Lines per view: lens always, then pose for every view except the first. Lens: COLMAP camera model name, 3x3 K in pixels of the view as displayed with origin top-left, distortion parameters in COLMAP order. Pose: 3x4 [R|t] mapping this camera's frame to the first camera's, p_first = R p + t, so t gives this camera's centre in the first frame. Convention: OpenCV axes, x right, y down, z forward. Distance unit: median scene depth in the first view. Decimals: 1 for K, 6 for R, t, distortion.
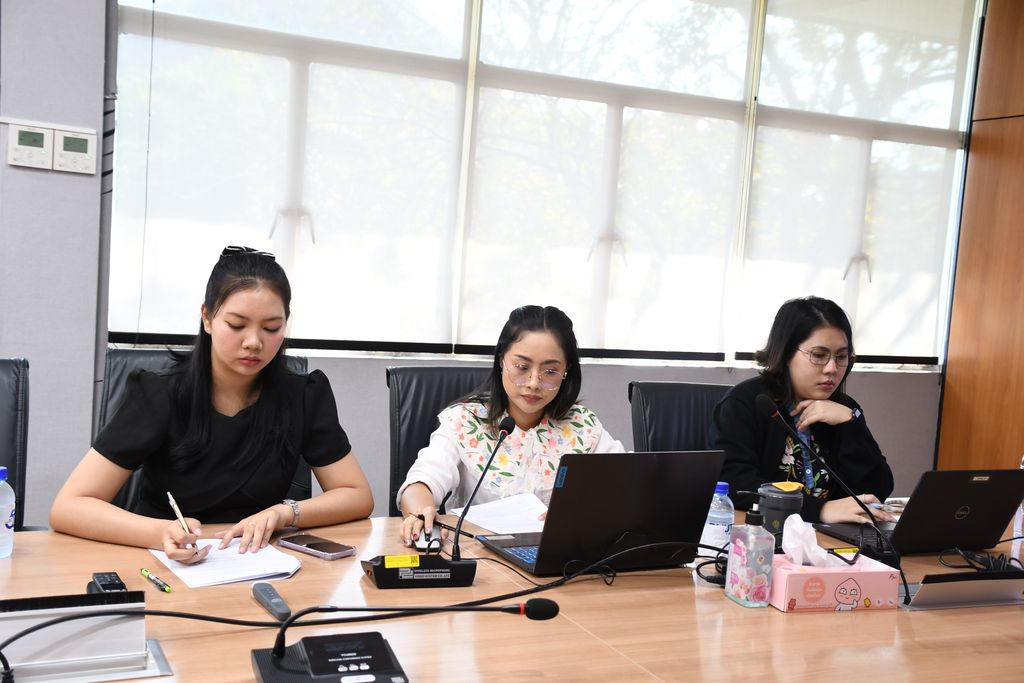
lens RADIAL K [[1188.7, 0, 512.4], [0, 1188.7, 337.3], [0, 0, 1]] dist [0.255420, 0.000000]
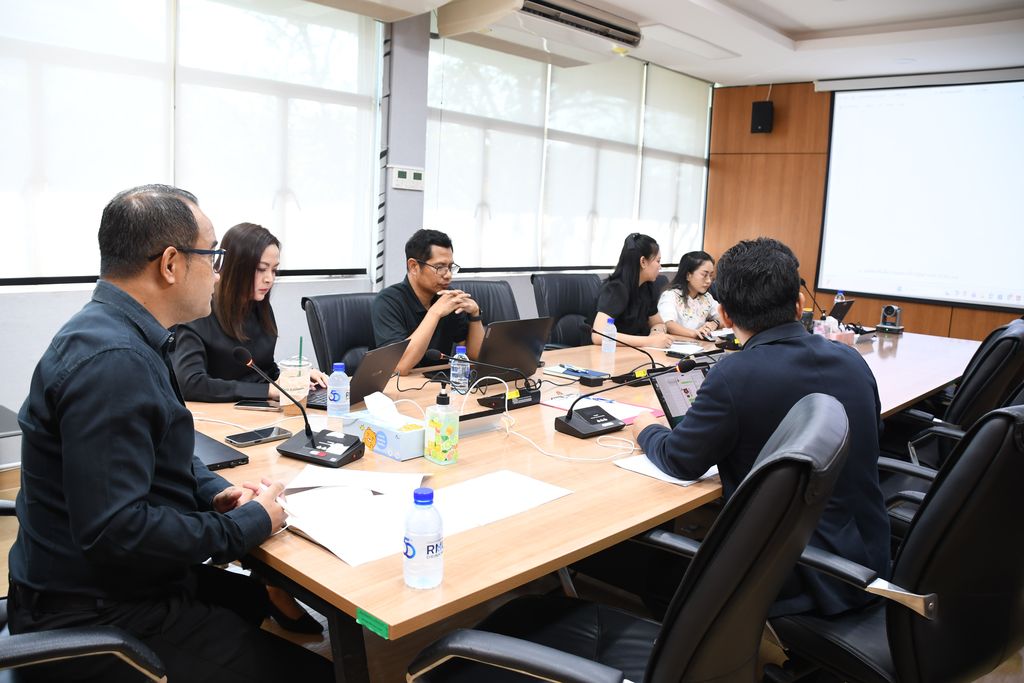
lens RADIAL K [[824.5, 0, 514.0], [0, 824.5, 338.7], [0, 0, 1]] dist [-0.014010, -0.001563]
pose [[0.923631, -0.078852, 0.375085, -0.427234], [0.041604, 0.993452, 0.106401, -0.016691], [-0.381019, -0.082671, 0.920864, -0.190715]]
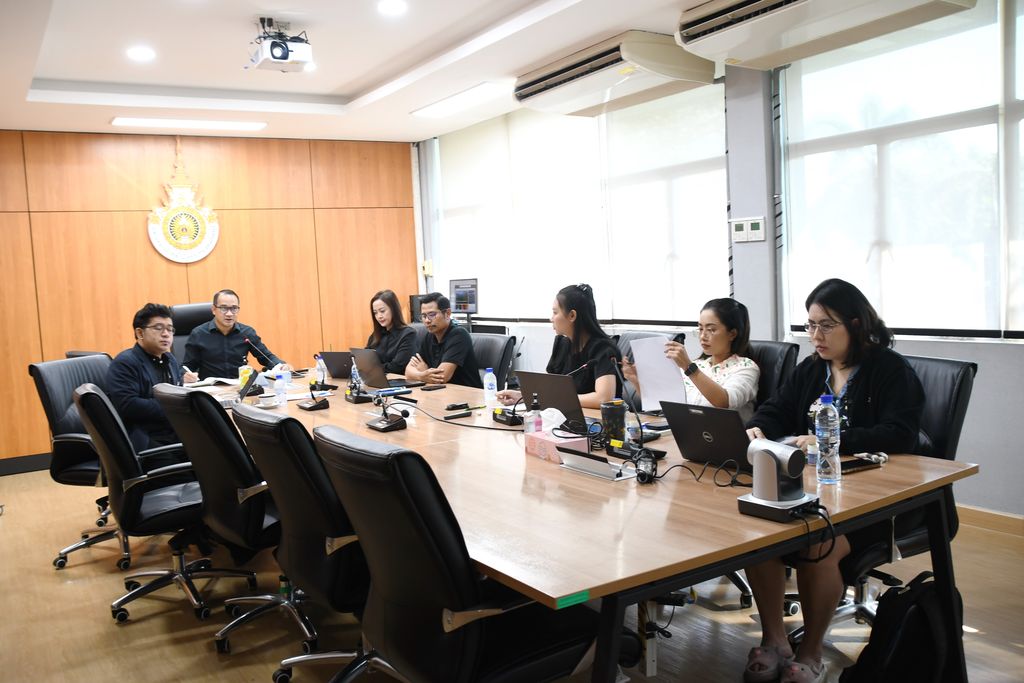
lens RADIAL K [[948.6, 0, 510.8], [0, 948.6, 344.1], [0, 0, 1]] dist [-0.093211, 0.011865]
pose [[0.135347, -0.012337, -0.990722, 1.156683], [-0.002917, 0.999913, -0.012850, 0.046835], [0.990794, 0.004629, 0.135299, 0.515497]]
